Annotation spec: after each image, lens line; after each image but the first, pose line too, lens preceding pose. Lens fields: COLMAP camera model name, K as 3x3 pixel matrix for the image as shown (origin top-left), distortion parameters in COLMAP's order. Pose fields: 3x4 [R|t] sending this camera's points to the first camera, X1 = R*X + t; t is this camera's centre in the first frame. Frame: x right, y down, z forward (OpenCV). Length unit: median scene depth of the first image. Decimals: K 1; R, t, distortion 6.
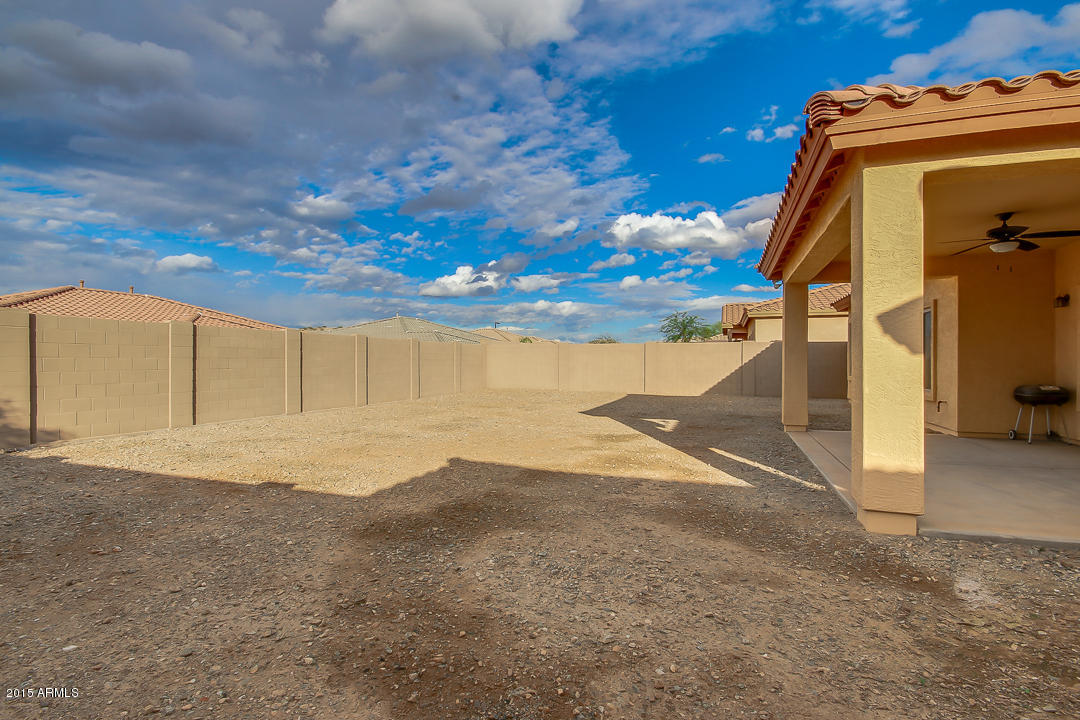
lens RADIAL K [[512.8, 0, 540.0], [0, 512.8, 360.0], [0, 0, 1]] dist [0.001143, -0.000133]
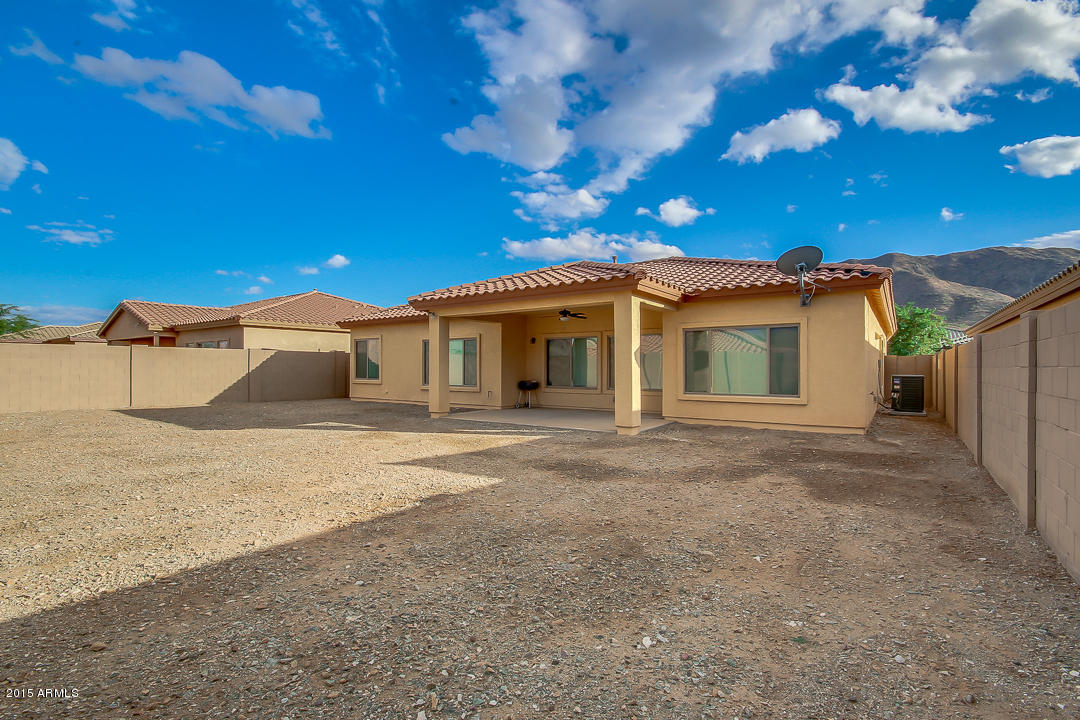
lens RADIAL K [[512.8, 0, 540.0], [0, 512.8, 360.0], [0, 0, 1]] dist [0.001143, -0.000133]
pose [[0.254671, 0.011642, 0.966958, -0.430306], [-0.002761, 0.999932, -0.011312, -0.004018], [-0.967024, 0.000212, 0.254686, 0.174499]]
